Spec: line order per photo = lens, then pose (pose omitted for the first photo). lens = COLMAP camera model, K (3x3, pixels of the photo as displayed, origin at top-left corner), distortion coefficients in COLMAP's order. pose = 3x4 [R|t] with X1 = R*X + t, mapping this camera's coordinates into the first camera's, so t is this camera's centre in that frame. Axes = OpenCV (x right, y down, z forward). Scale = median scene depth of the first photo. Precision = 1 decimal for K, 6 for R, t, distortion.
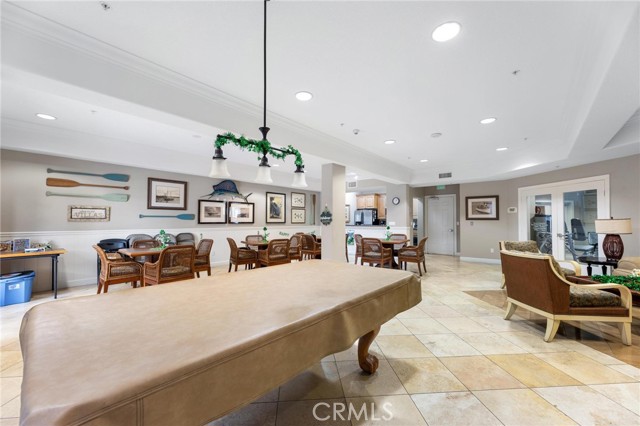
lens RADIAL K [[248.6, 0, 318.9], [0, 248.6, 216.6], [0, 0, 1]] dist [0.000027, 0.000005]
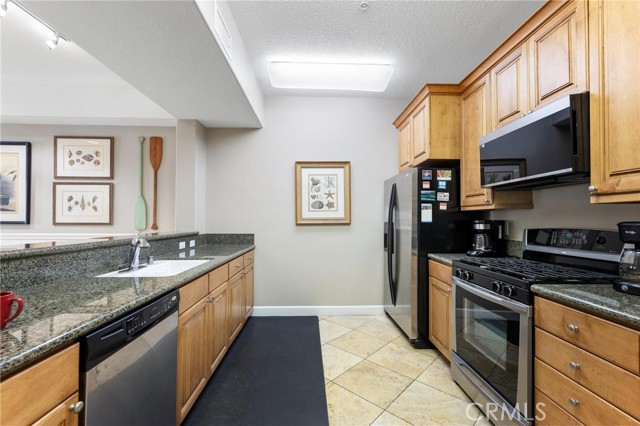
lens RADIAL K [[302.0, 0, 321.1], [0, 302.0, 216.0], [0, 0, 1]] dist [0.000450, 0.000007]
pose [[0.686775, -0.014734, -0.726721, 0.447698], [0.013009, 0.999884, -0.007978, 0.021941], [0.726754, -0.003975, 0.686886, 0.970544]]
